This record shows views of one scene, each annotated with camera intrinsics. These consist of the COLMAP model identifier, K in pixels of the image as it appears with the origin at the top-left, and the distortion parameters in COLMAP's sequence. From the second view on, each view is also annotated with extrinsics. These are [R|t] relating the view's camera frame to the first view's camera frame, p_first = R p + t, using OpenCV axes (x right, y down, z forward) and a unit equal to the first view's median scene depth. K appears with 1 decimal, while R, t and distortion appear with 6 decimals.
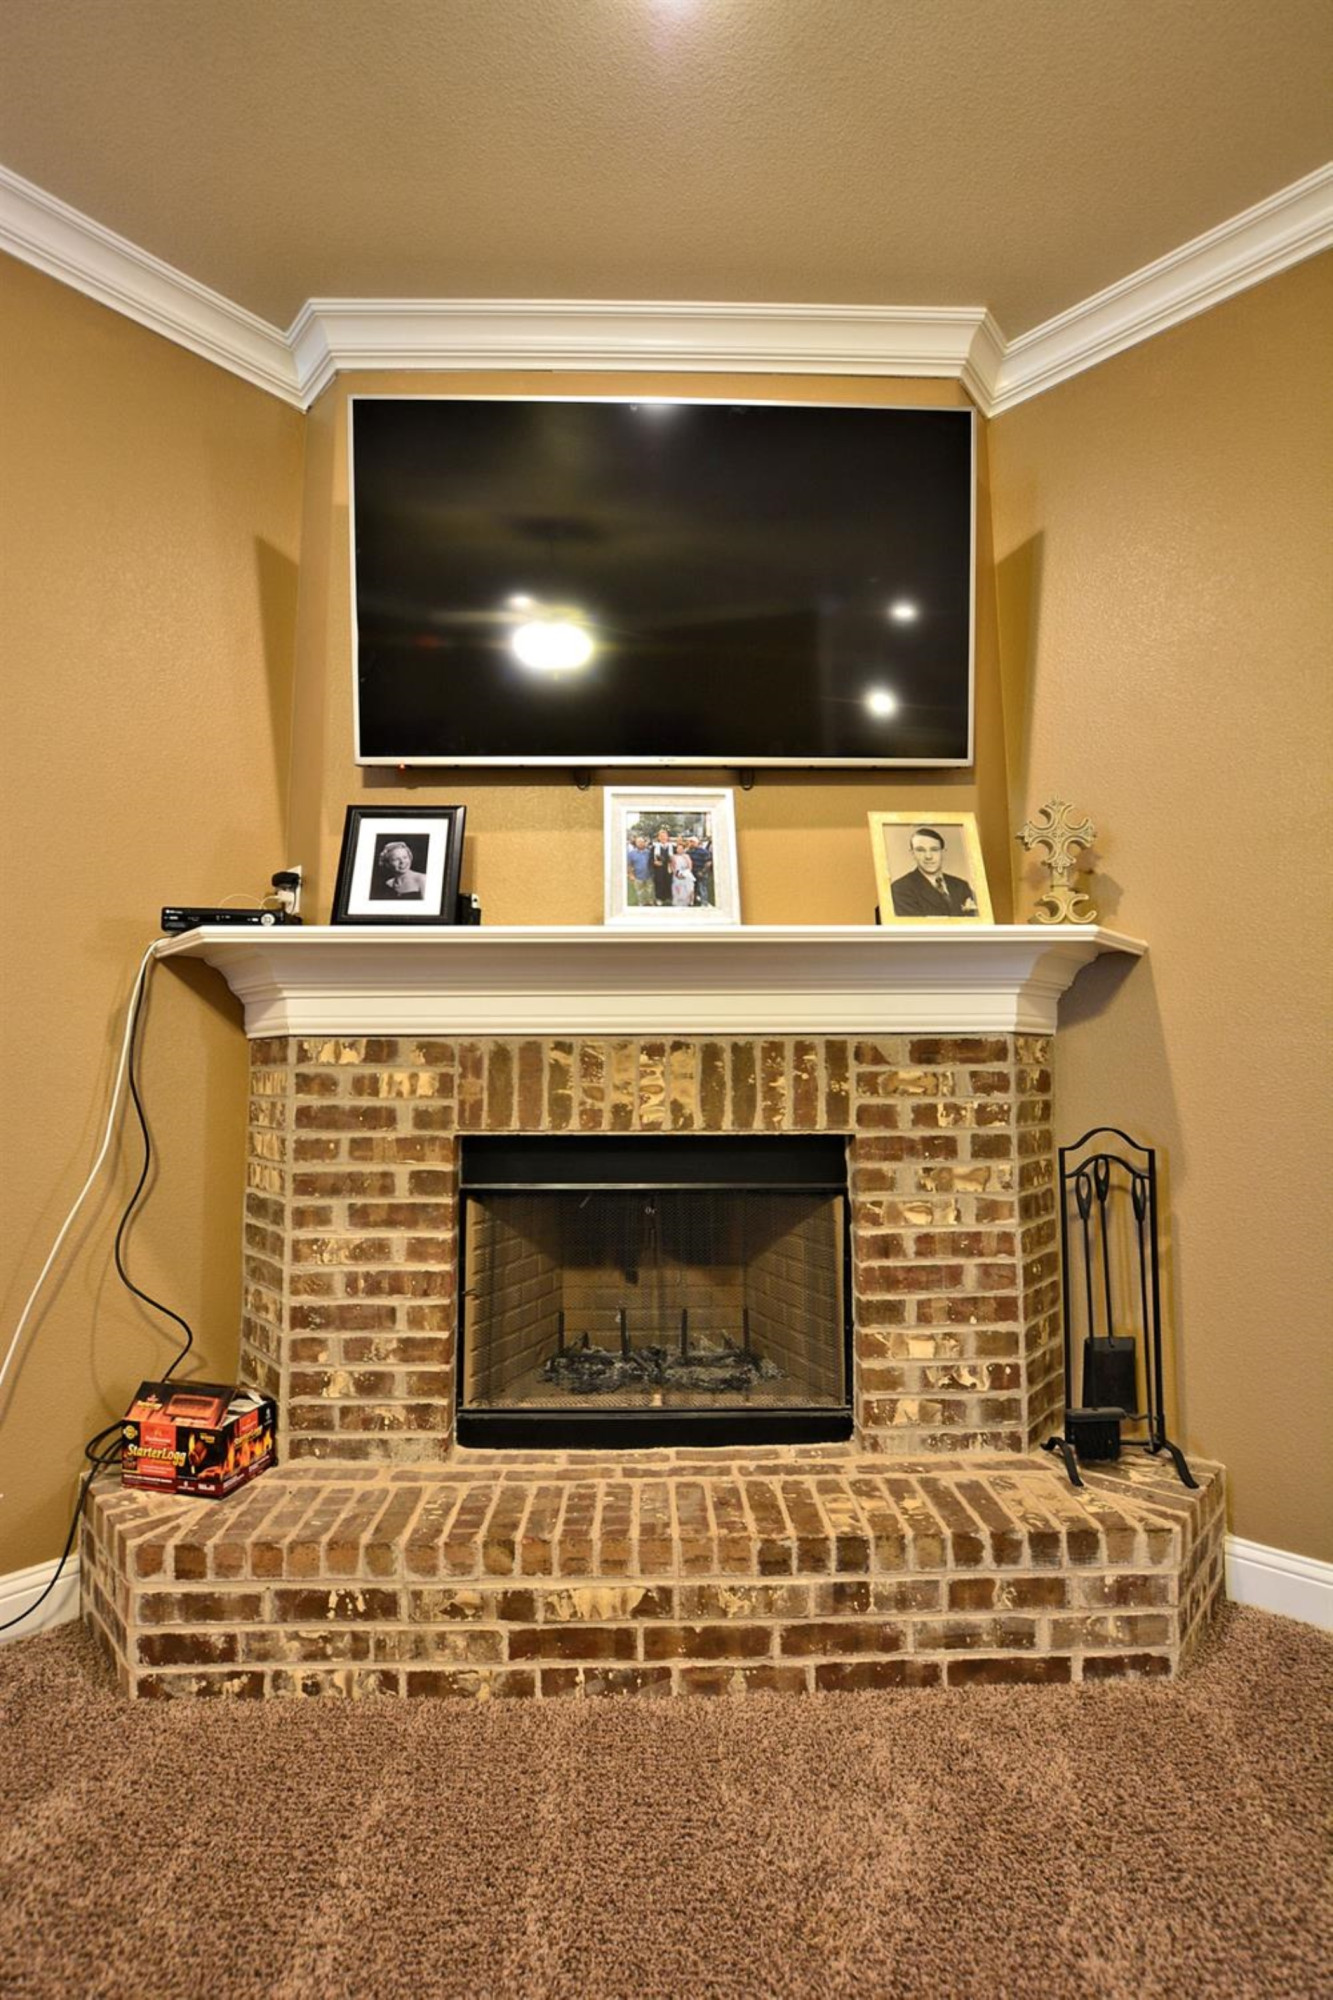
lens RADIAL K [[890.7, 0, 666.5], [0, 890.7, 1000.0], [0, 0, 1]] dist [-0.036330, 0.005632]
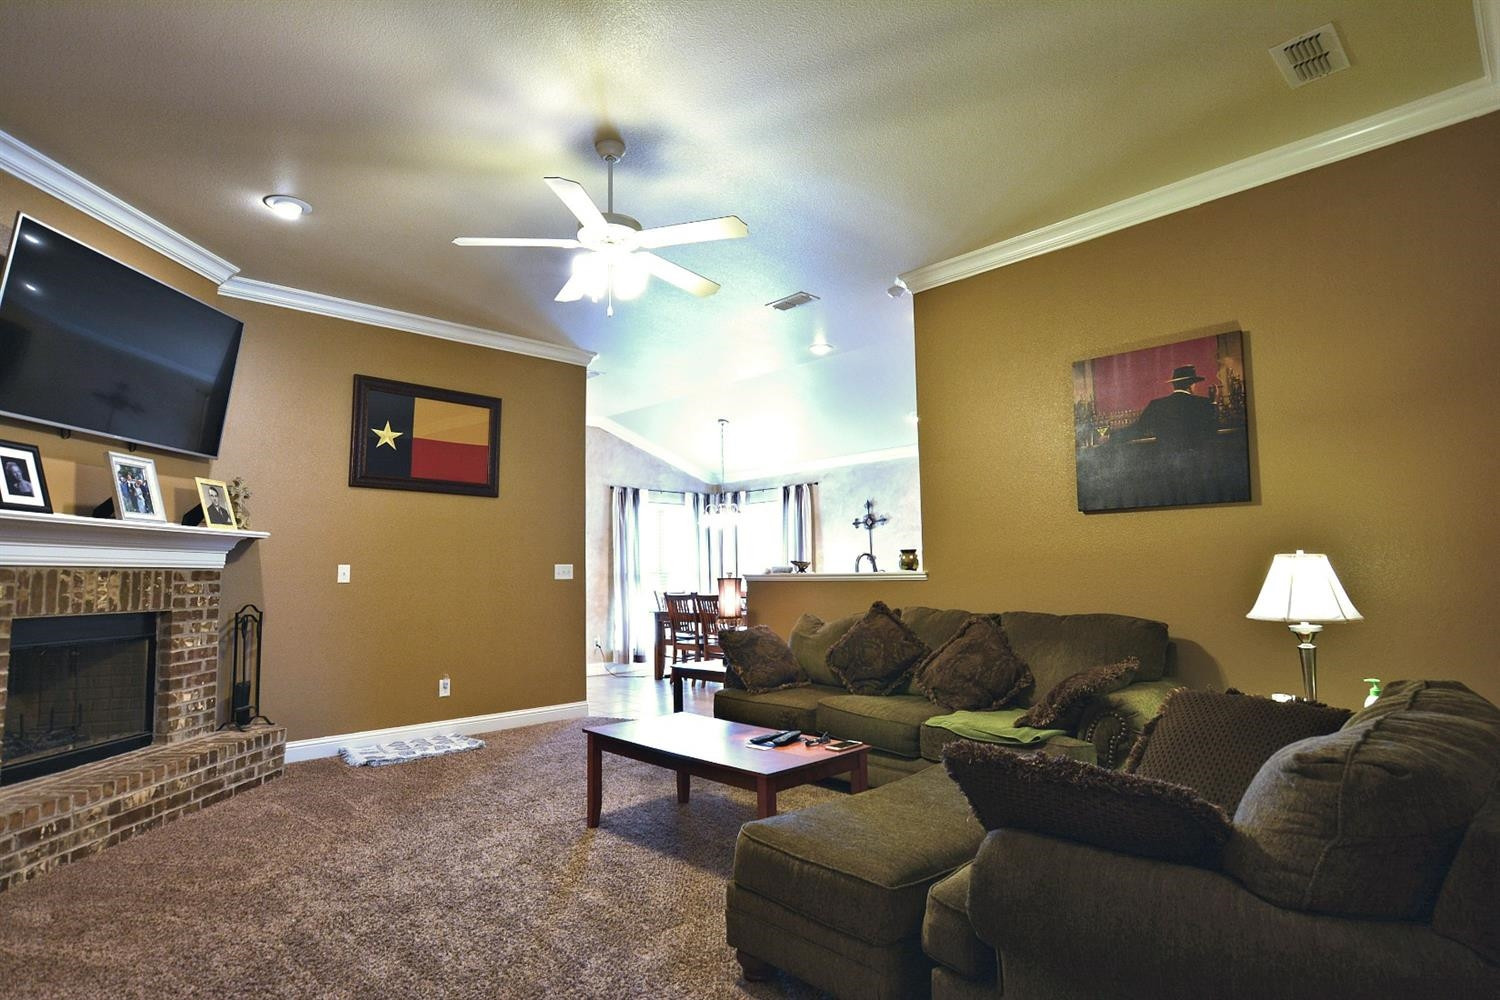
lens RADIAL K [[790.2, 0, 750.0], [0, 790.2, 500.0], [0, 0, 1]] dist [-0.001479, -0.000336]
pose [[0.044627, 0.100756, 0.993910, -1.874293], [-0.071357, 0.992681, -0.097427, -0.047954], [-0.996452, -0.066574, 0.051490, -0.637076]]
